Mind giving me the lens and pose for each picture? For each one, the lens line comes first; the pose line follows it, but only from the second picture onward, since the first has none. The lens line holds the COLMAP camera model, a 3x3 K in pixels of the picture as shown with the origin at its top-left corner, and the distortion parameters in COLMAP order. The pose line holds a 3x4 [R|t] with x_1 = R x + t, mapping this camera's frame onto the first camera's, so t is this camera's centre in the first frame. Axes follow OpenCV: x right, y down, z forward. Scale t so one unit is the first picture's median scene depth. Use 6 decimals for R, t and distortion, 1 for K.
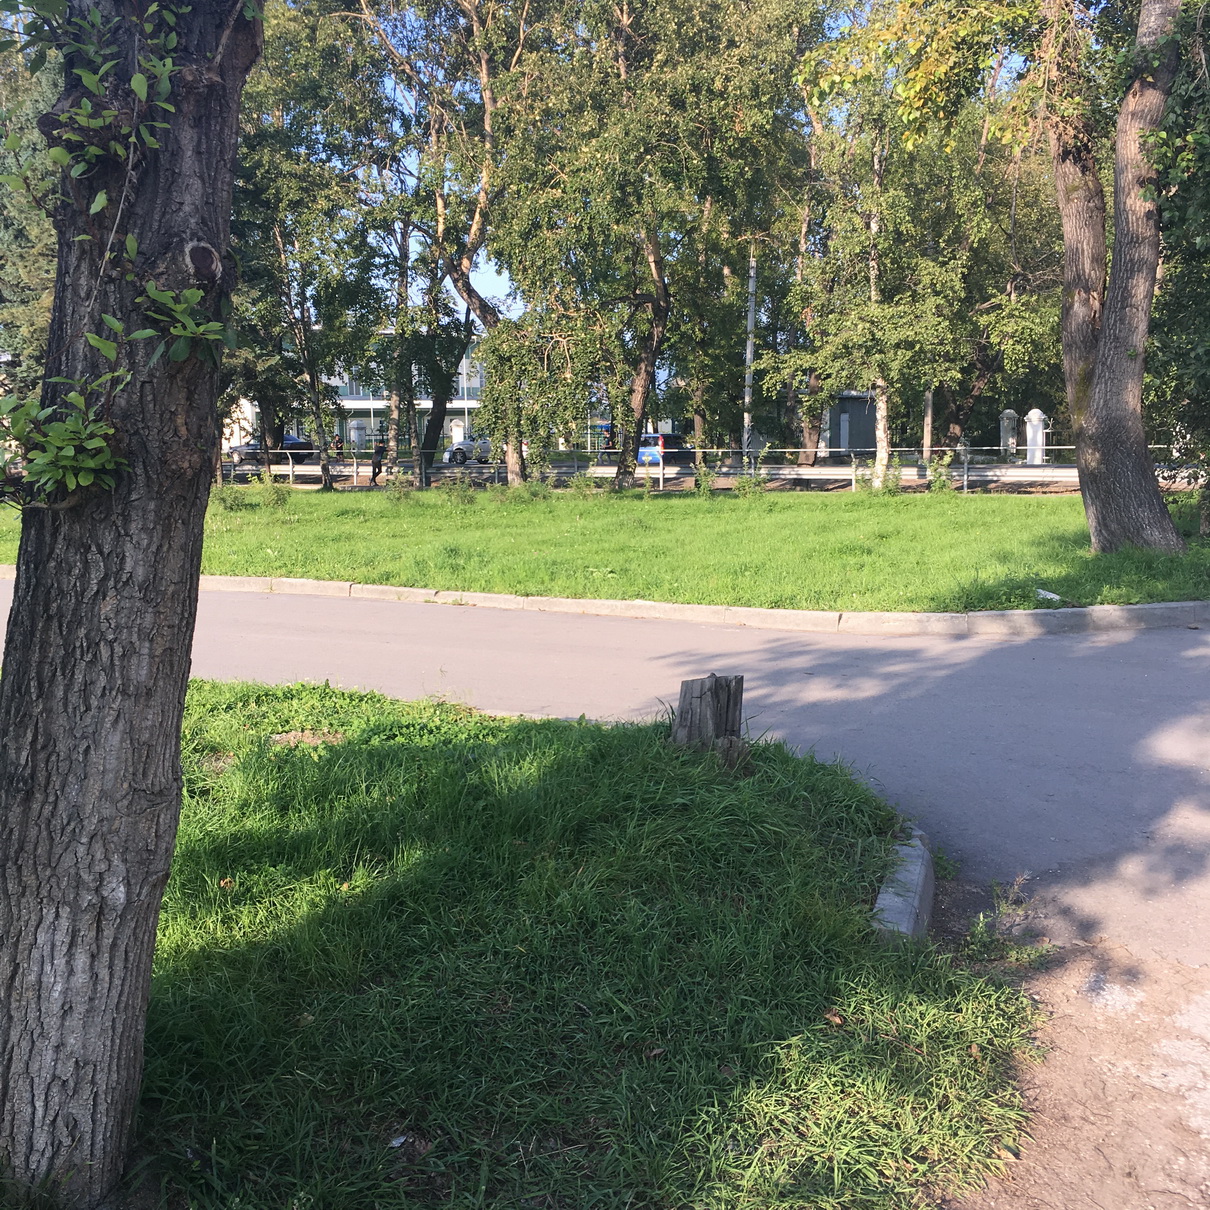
lens RADIAL K [[1409.3, 0, 605.0], [0, 1409.3, 605.0], [0, 0, 1]] dist [0.055168, -0.009286]
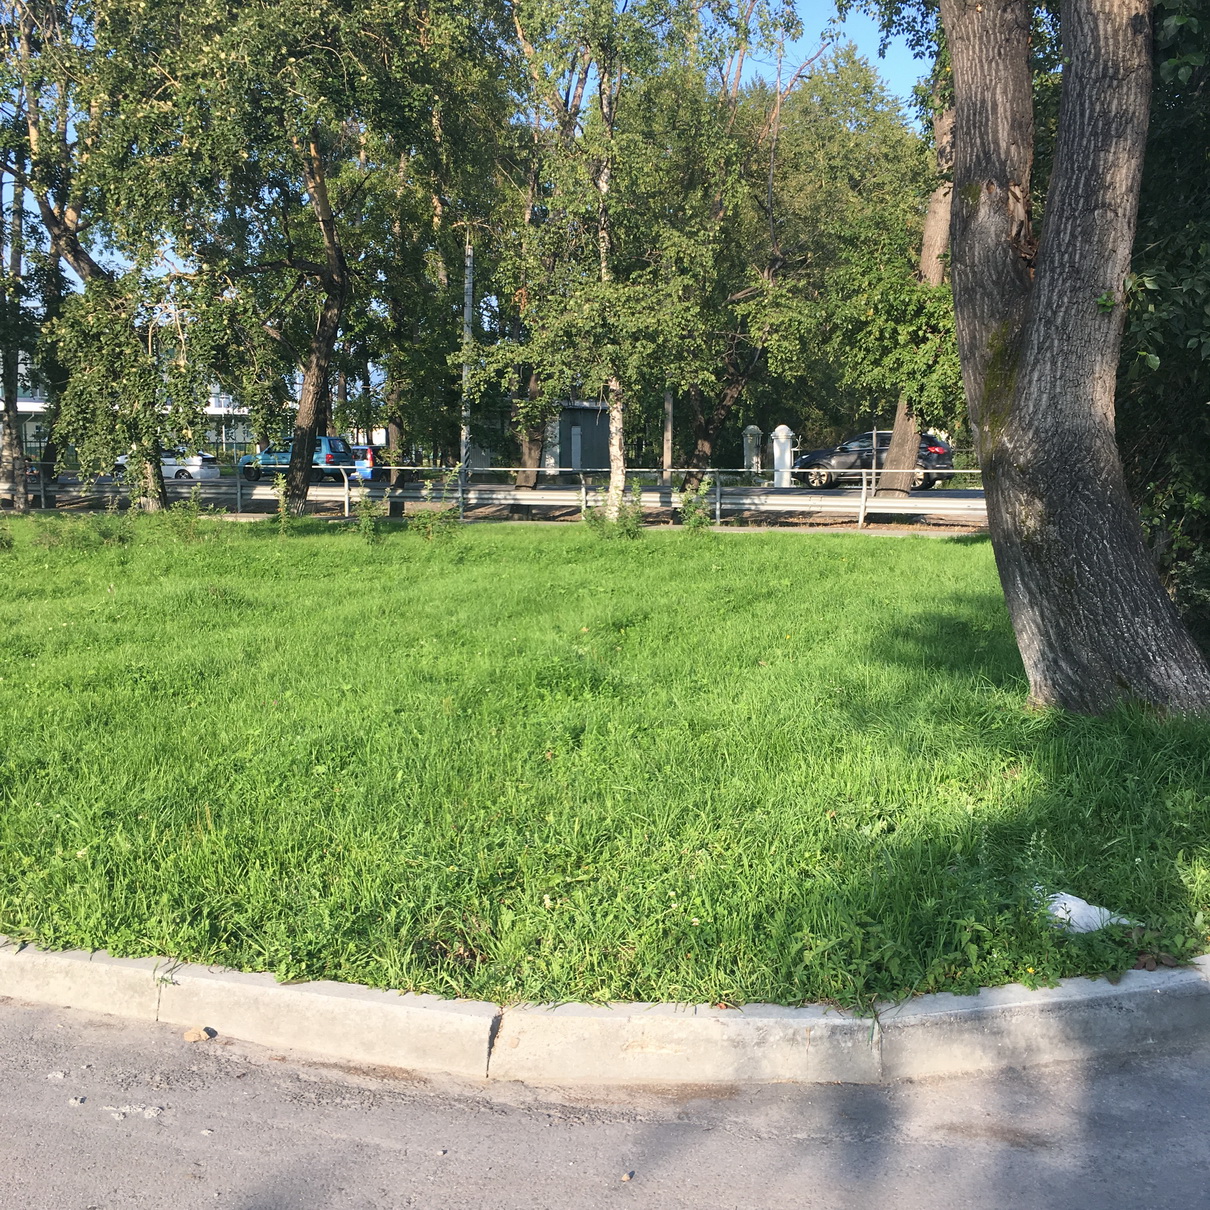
lens RADIAL K [[1409.3, 0, 605.0], [0, 1409.3, 605.0], [0, 0, 1]] dist [0.055168, -0.009286]
pose [[0.983108, -0.007311, 0.182882, 0.046904], [0.008943, 0.999927, -0.008101, -0.030177], [-0.182809, 0.009600, 0.983102, 0.239050]]
